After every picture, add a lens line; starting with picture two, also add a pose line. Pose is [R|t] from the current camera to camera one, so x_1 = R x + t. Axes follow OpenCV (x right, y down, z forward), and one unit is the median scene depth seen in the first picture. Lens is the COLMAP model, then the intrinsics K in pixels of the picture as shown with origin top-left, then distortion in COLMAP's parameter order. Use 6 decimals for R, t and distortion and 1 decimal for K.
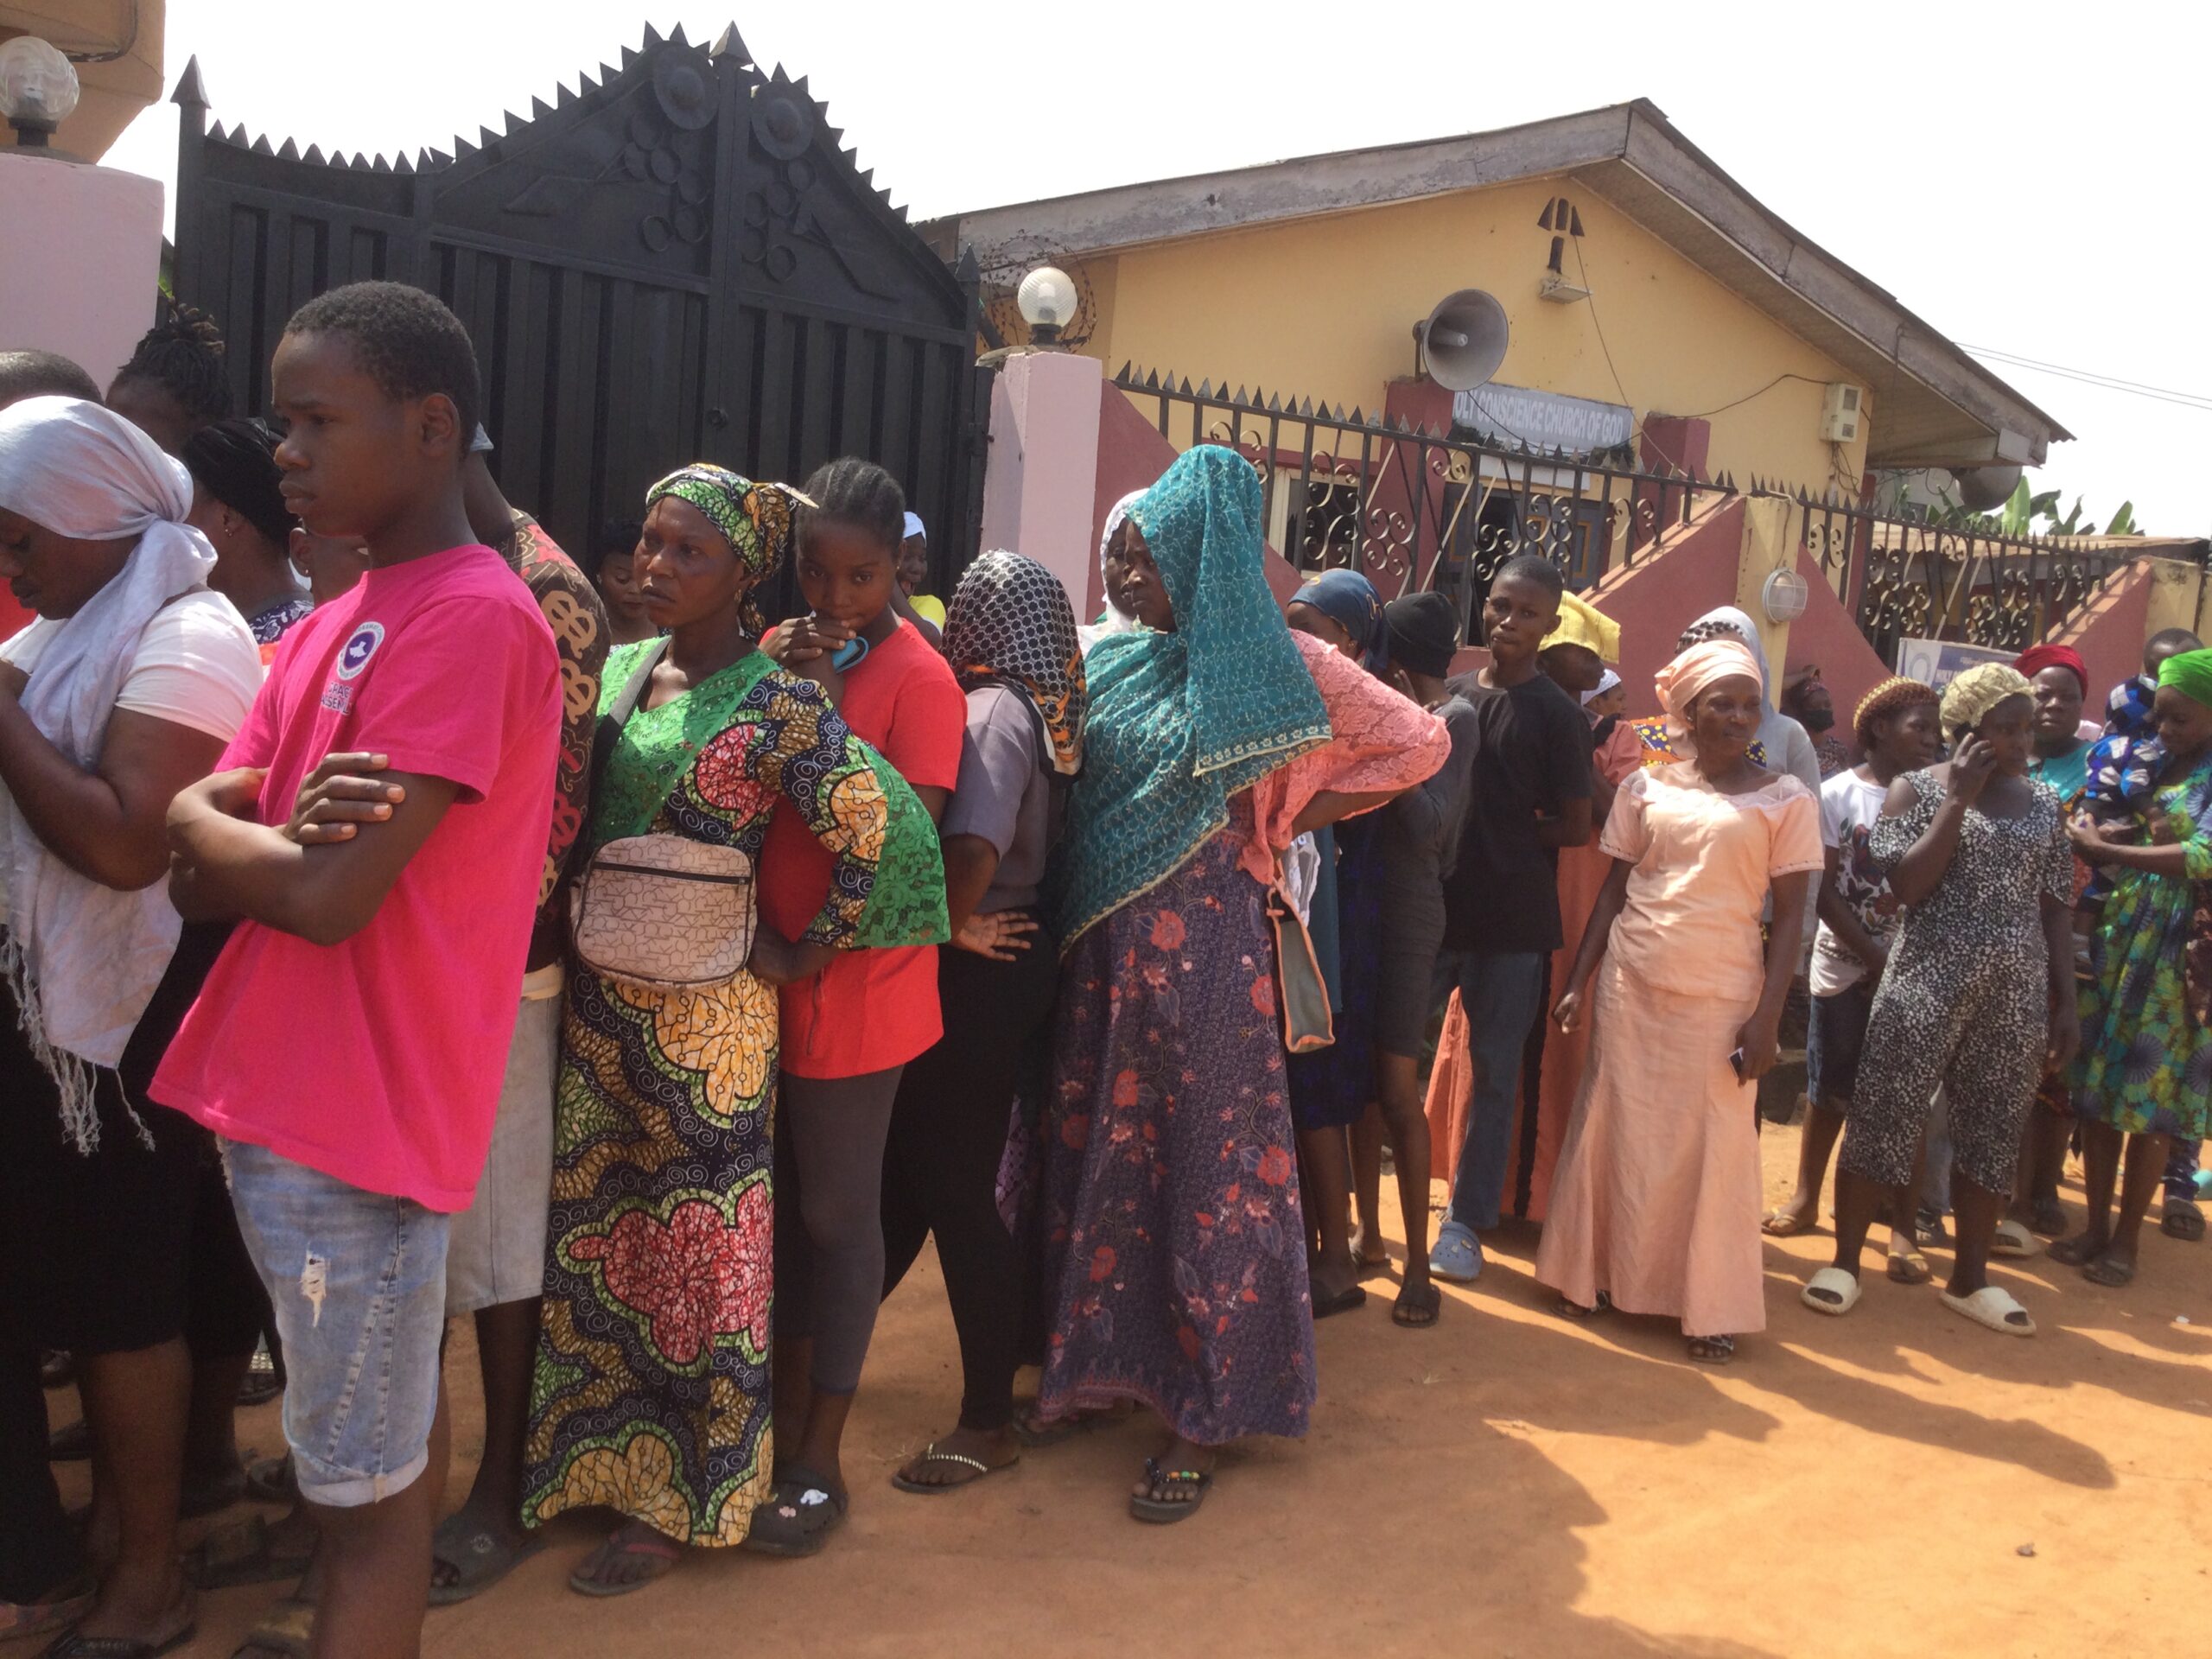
lens RADIAL K [[1992.7, 0, 1101.8], [0, 1992.7, 840.3], [0, 0, 1]] dist [0.076824, -0.008565]
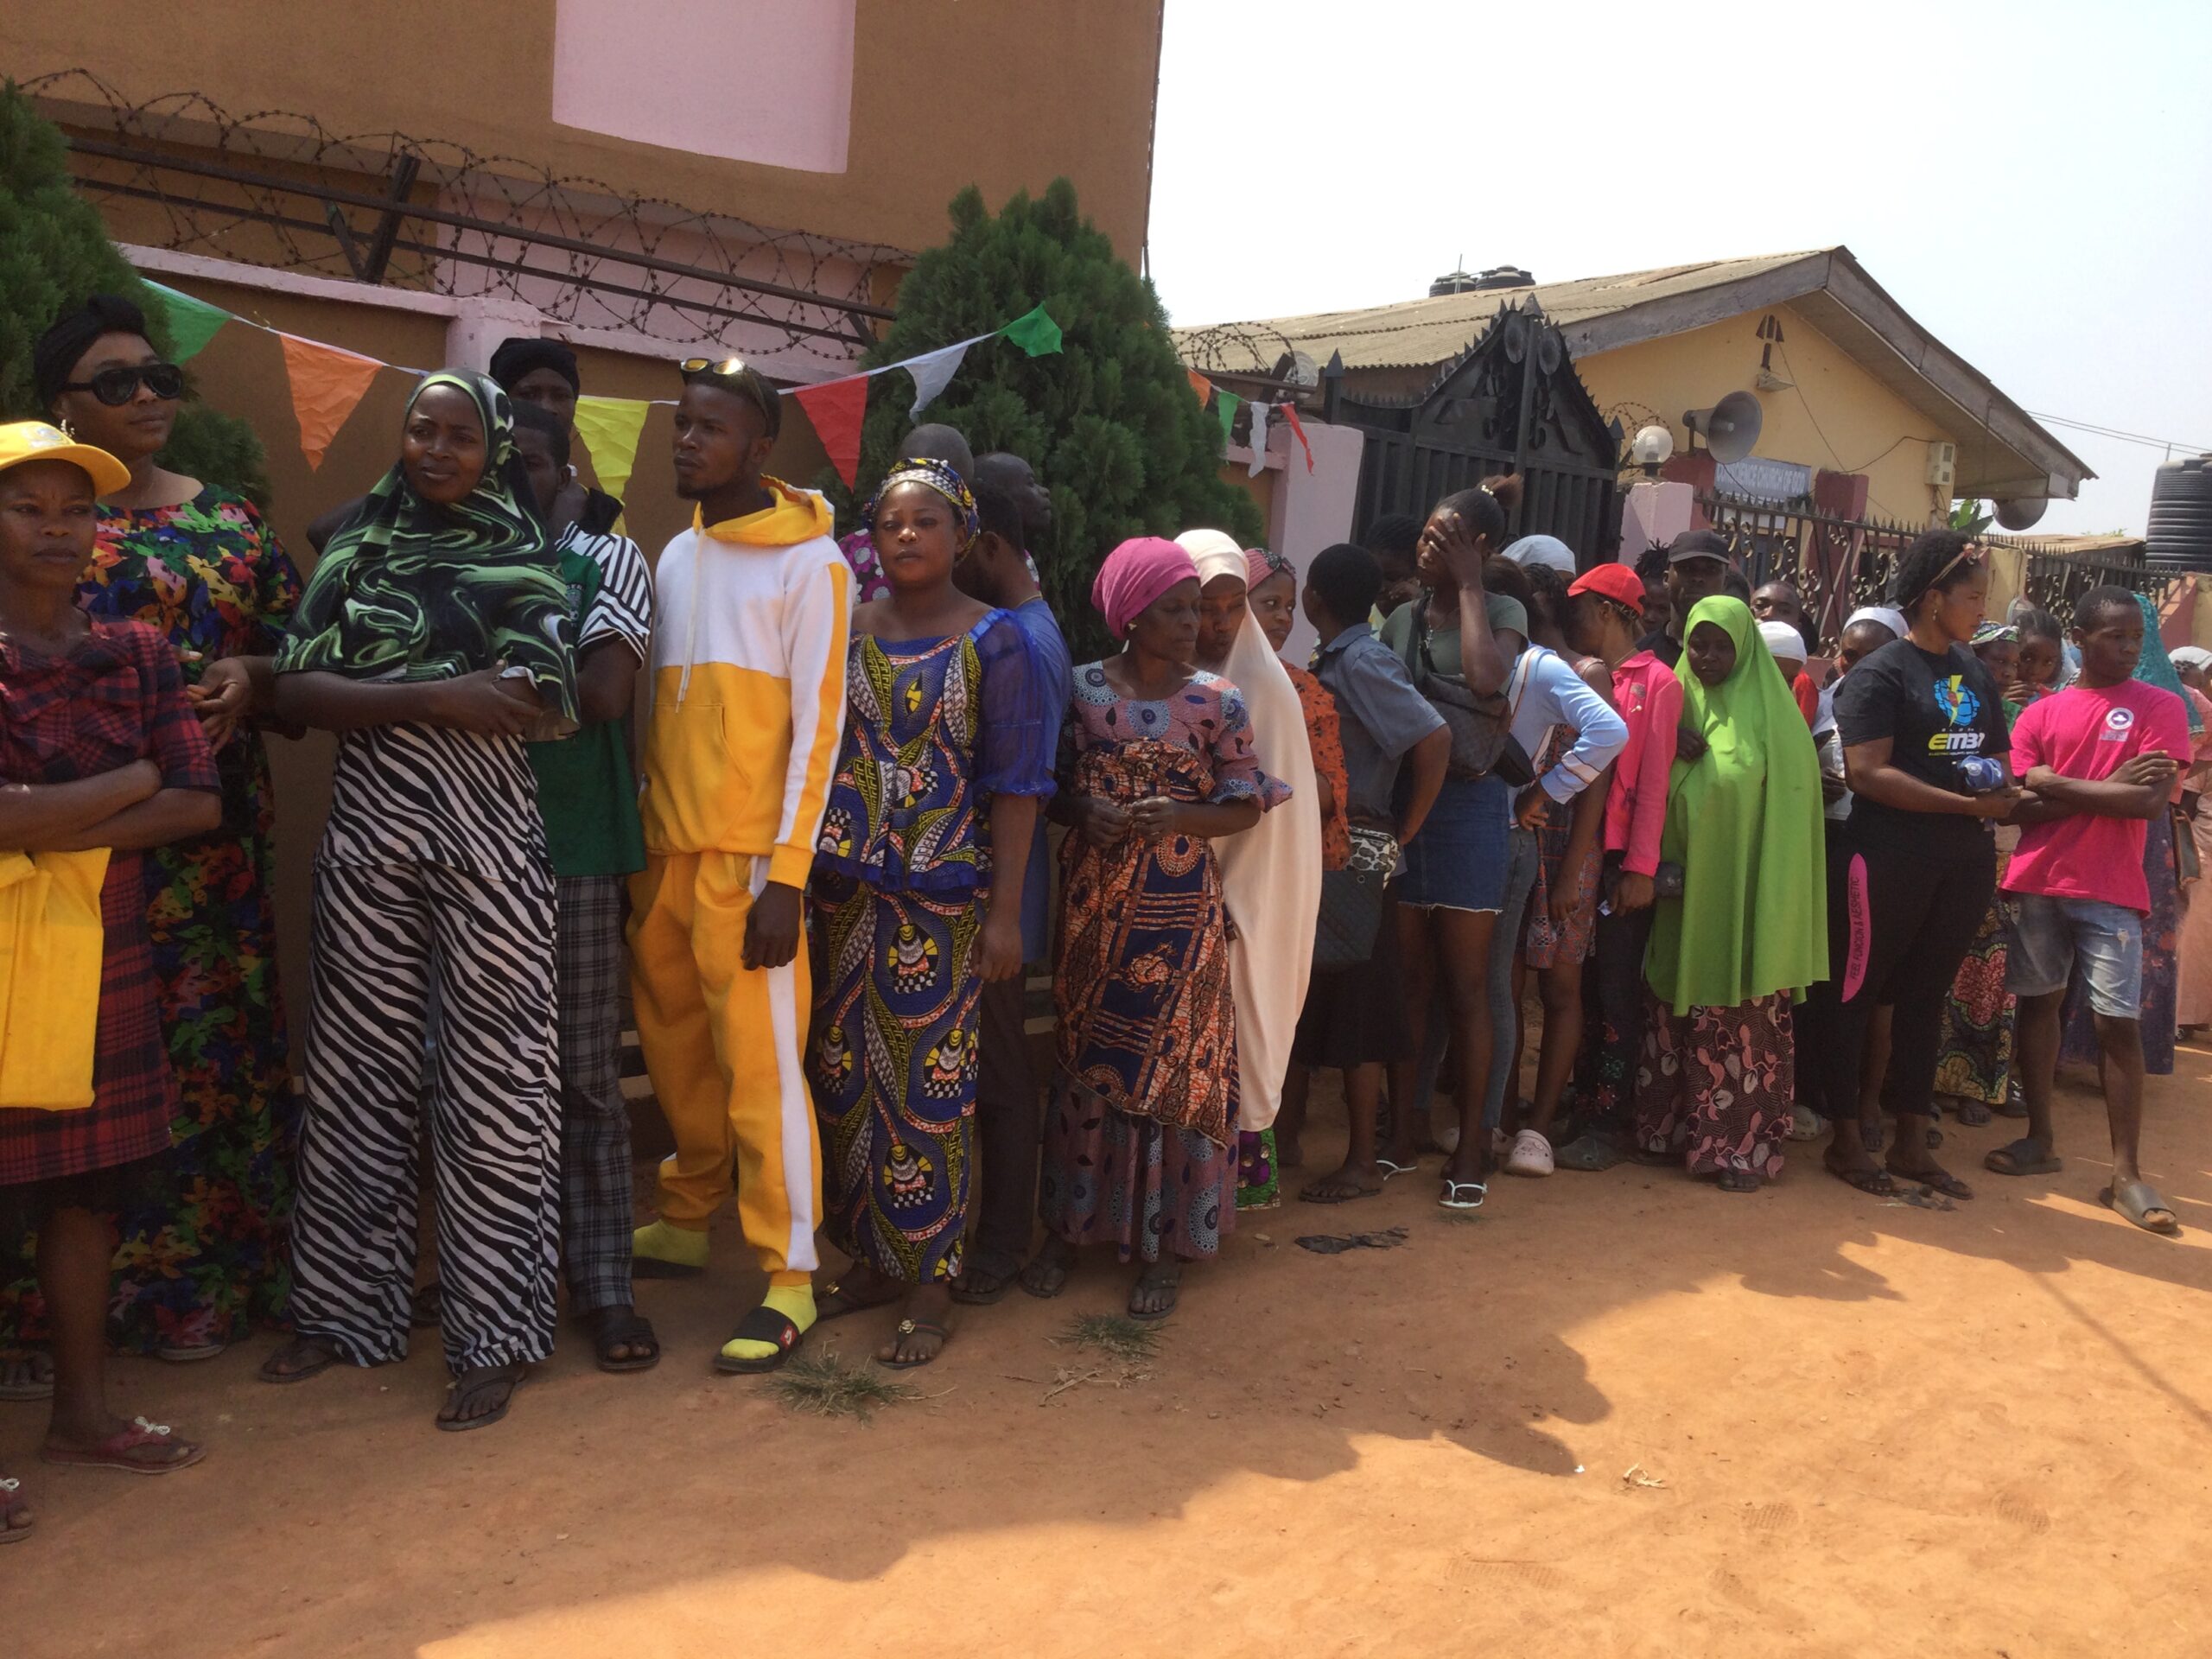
lens RADIAL K [[1992.7, 0, 1109.4], [0, 1992.7, 819.8], [0, 0, 1]] dist [0.076824, -0.008565]
pose [[0.993795, -0.034249, 0.105824, -0.362149], [0.034185, 0.999413, 0.002415, -0.000887], [-0.105845, 0.001217, 0.994382, -0.288695]]
